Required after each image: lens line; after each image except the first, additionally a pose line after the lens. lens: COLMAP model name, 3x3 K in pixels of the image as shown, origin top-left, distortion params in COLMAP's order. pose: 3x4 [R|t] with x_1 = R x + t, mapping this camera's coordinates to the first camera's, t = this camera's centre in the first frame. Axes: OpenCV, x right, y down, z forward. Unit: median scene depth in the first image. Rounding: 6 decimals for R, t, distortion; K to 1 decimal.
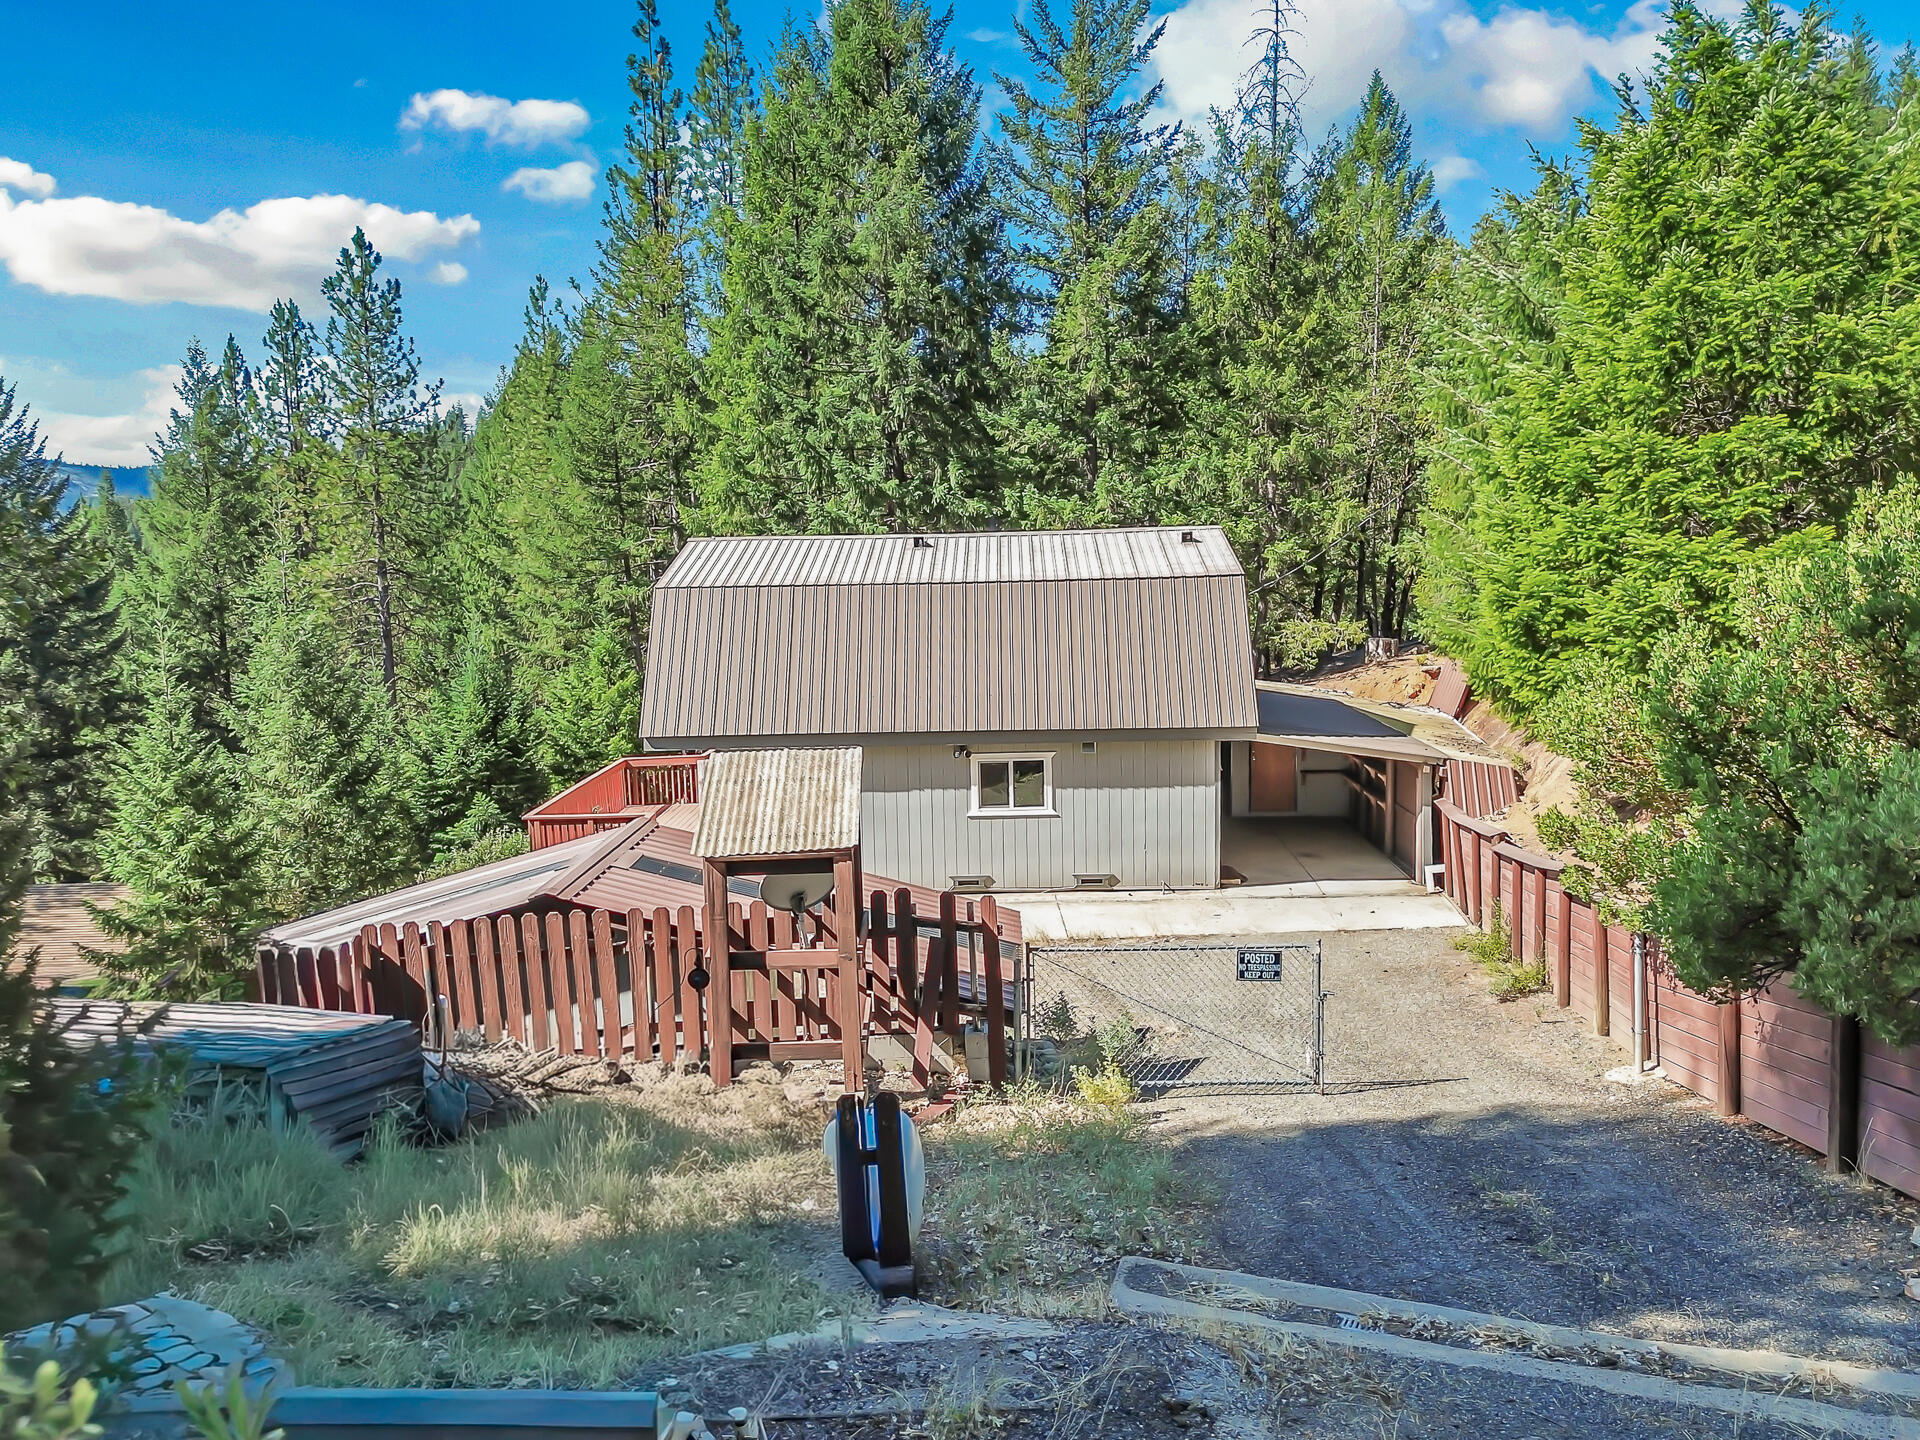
lens RADIAL K [[1347.8, 0, 950.4], [0, 1347.8, 714.3], [0, 0, 1]] dist [0.069117, -0.065190]
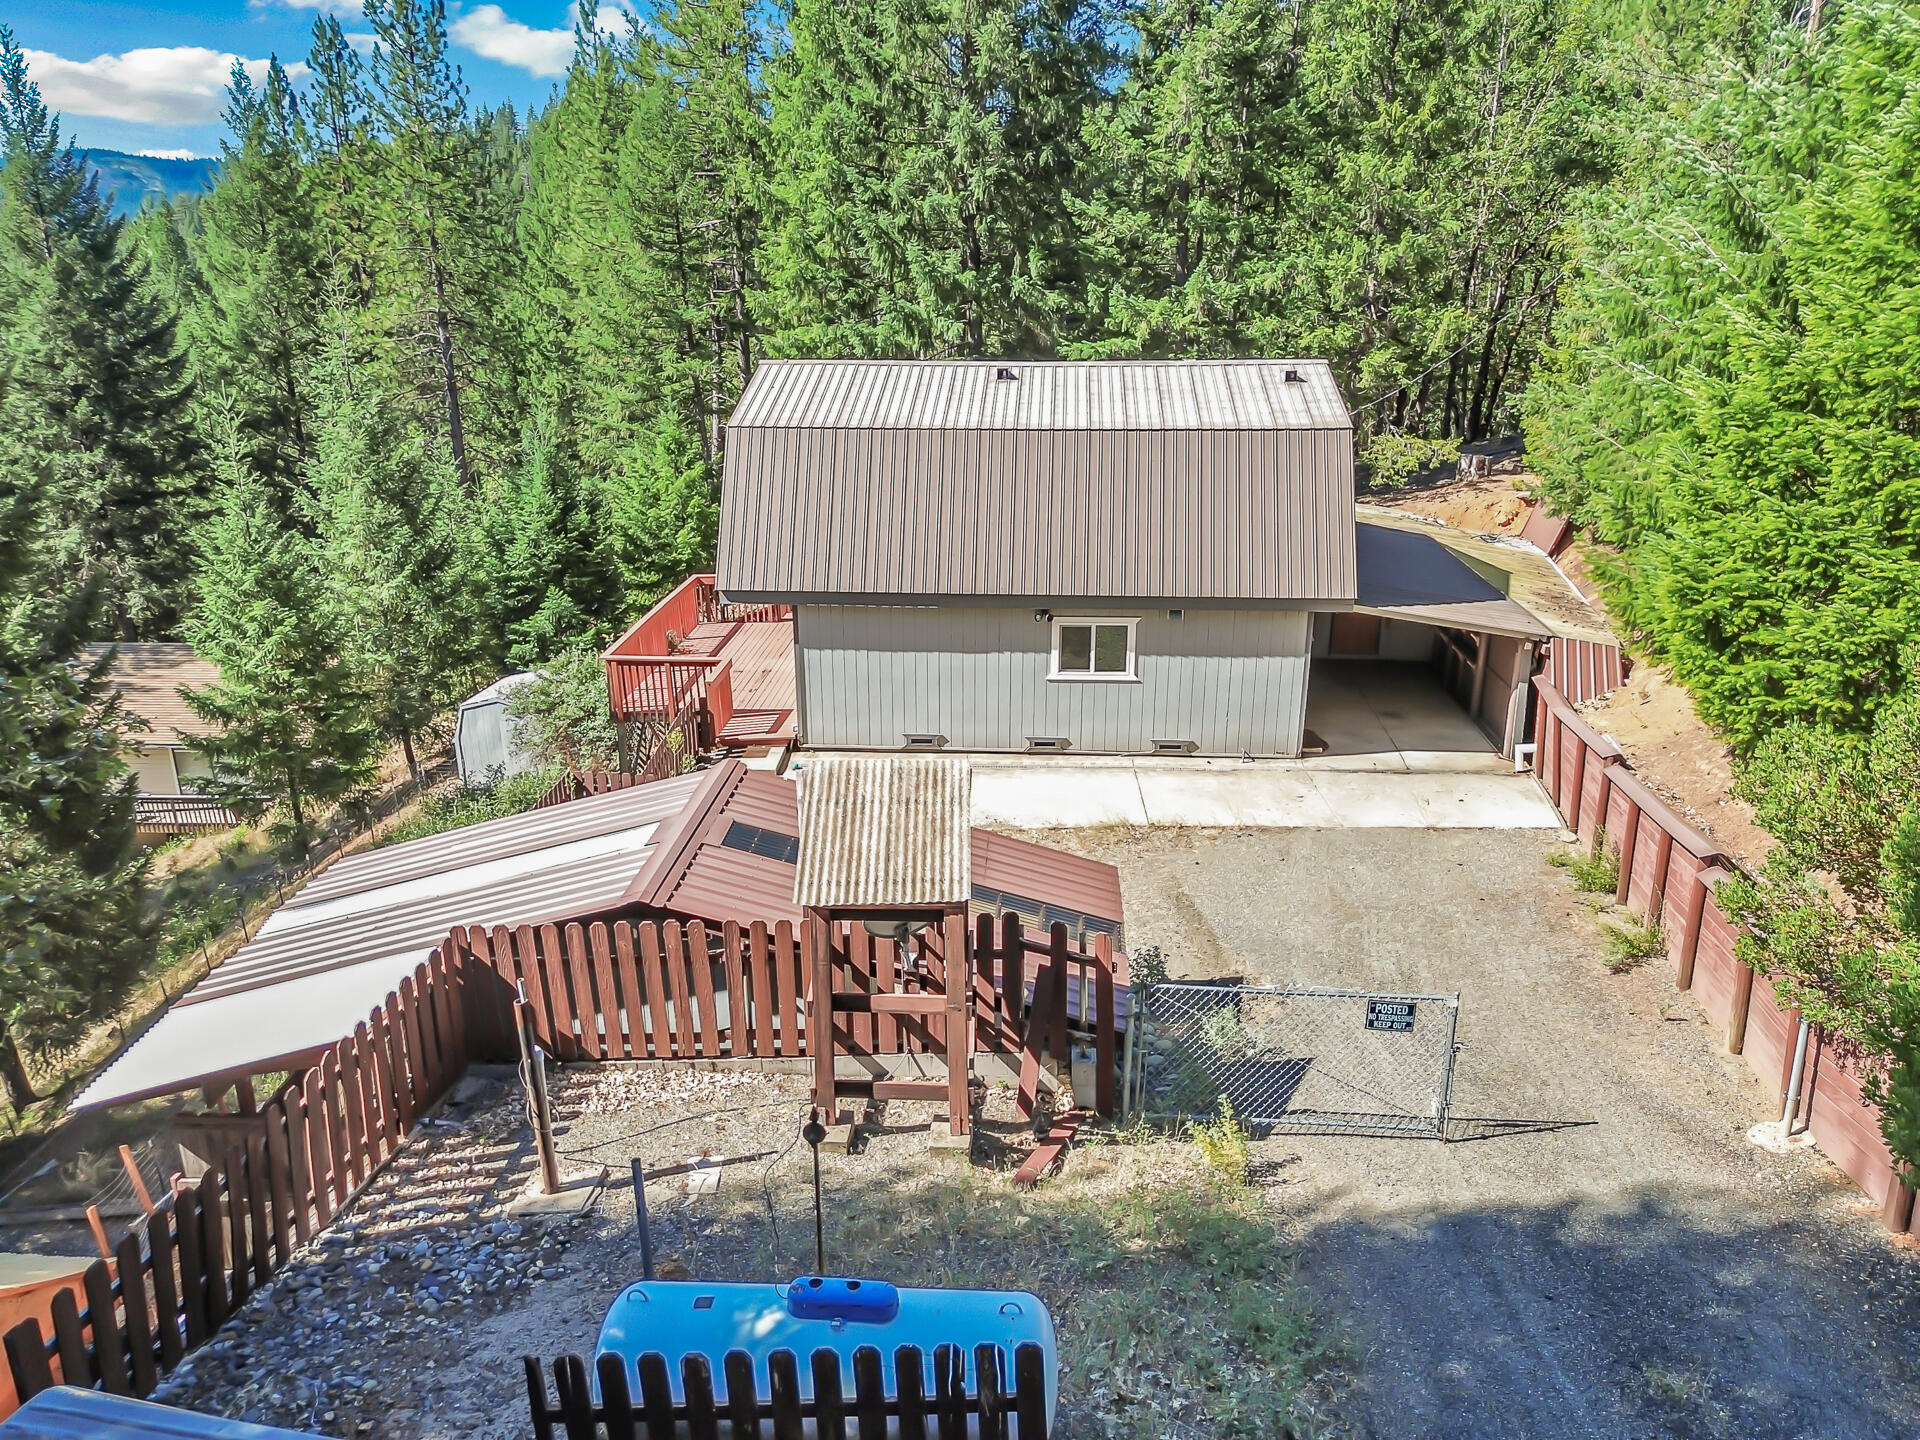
lens RADIAL K [[1308.8, 0, 960.0], [0, 1308.8, 720.0], [0, 0, 1]] dist [0.065107, -0.057752]
pose [[0.999125, 0.029490, -0.029644, -0.013373], [-0.023003, 0.979672, 0.199285, -0.051448], [0.034918, -0.198429, 0.979493, 0.035094]]
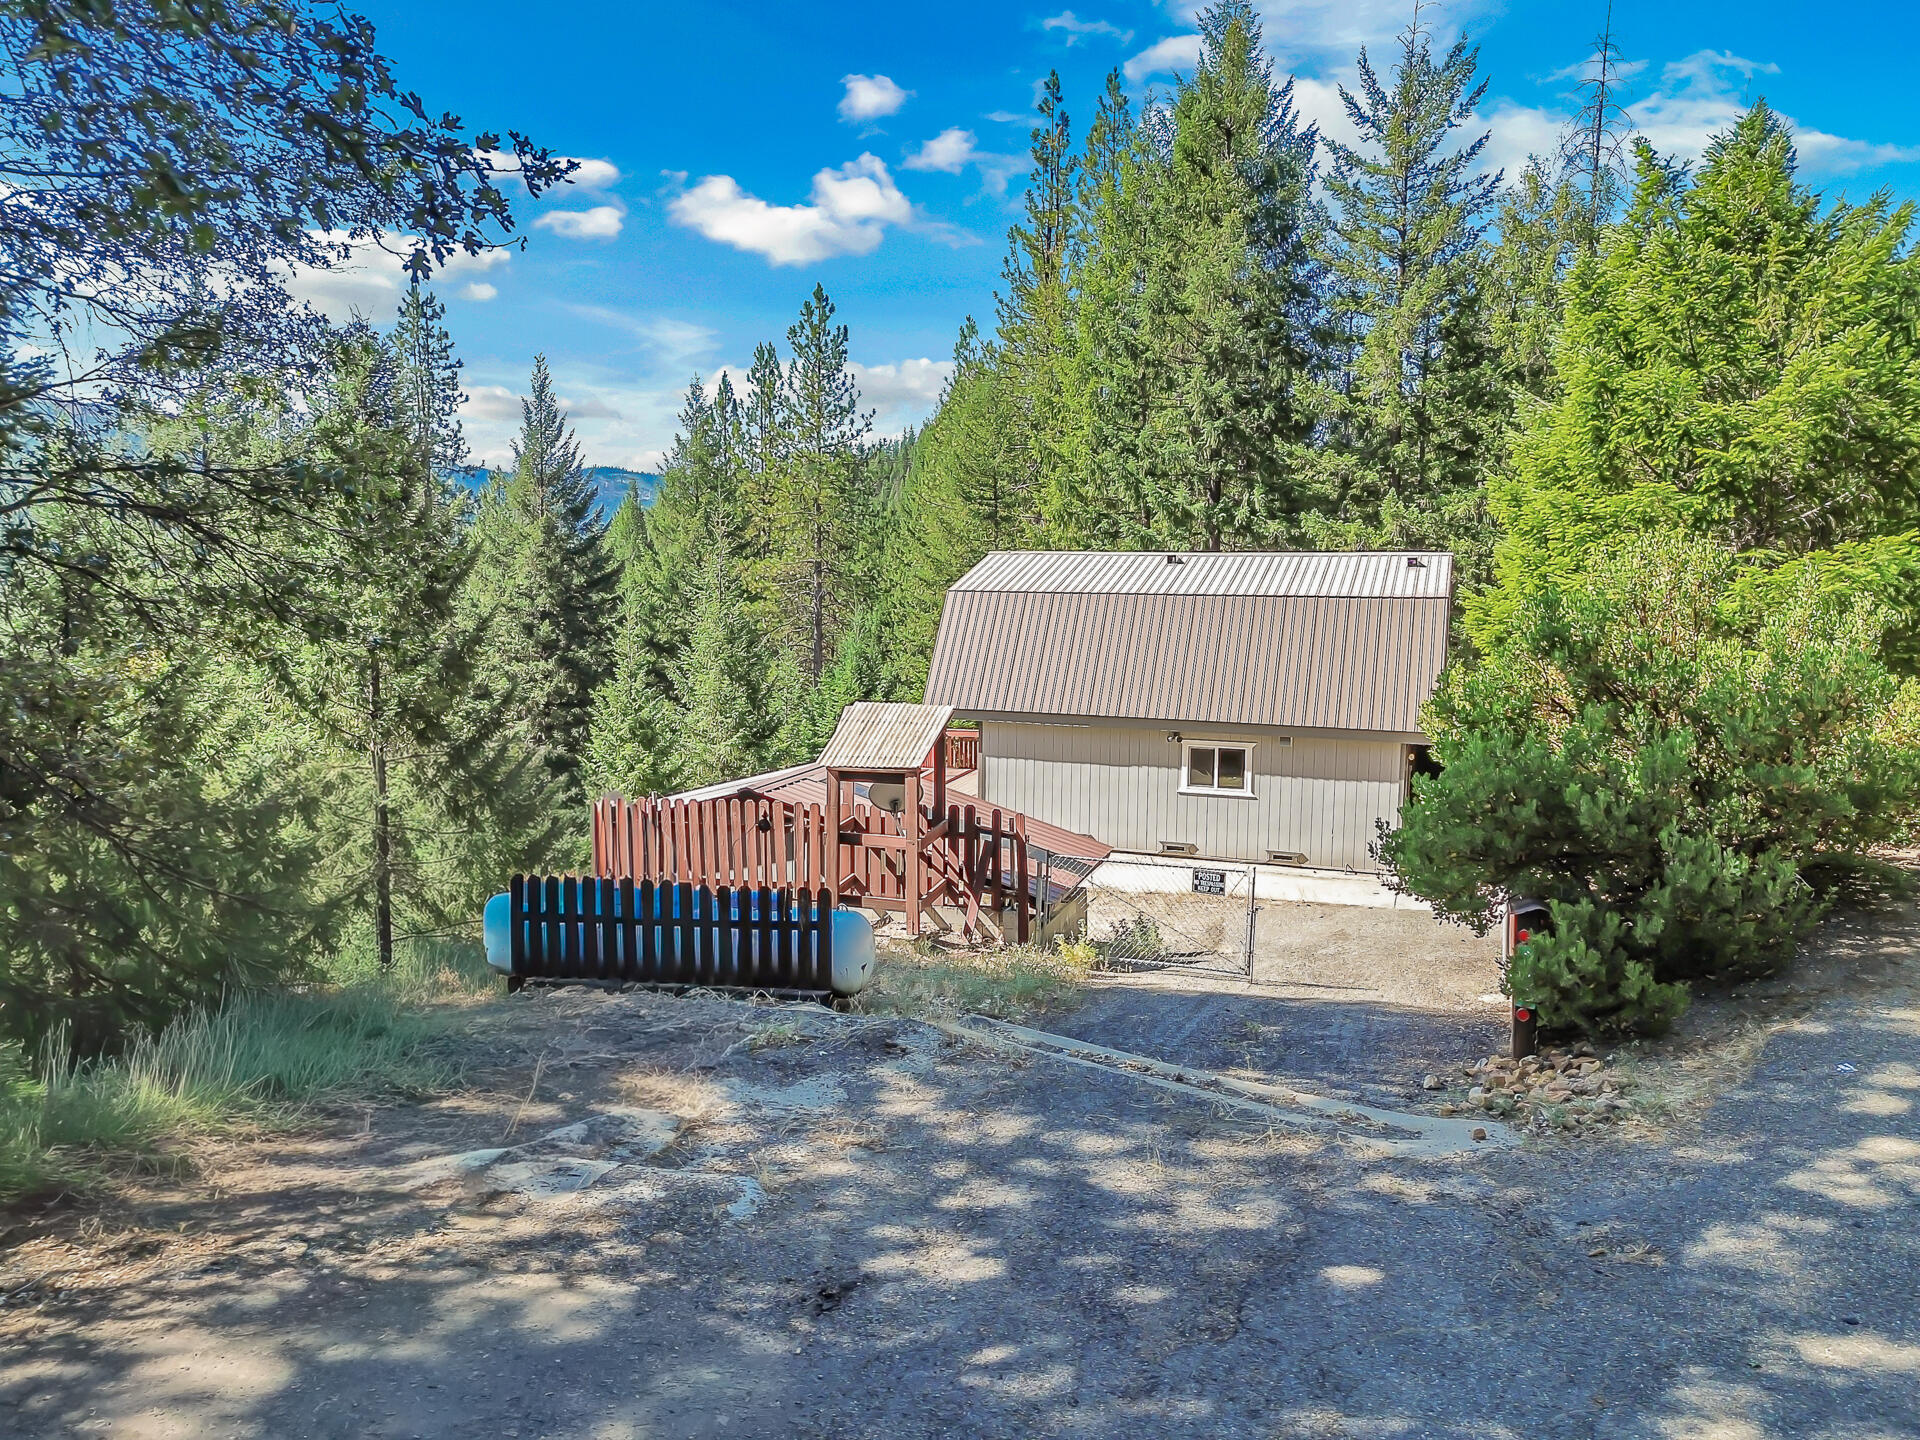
lens RADIAL K [[1267.8, 0, 963.3], [0, 1267.8, 715.4], [0, 0, 1]] dist [0.086613, -0.105342]
pose [[0.954077, 0.068692, -0.291580, 0.094587], [-0.068652, 0.997587, 0.010384, 0.006040], [0.291590, 0.010110, 0.956490, -0.077944]]
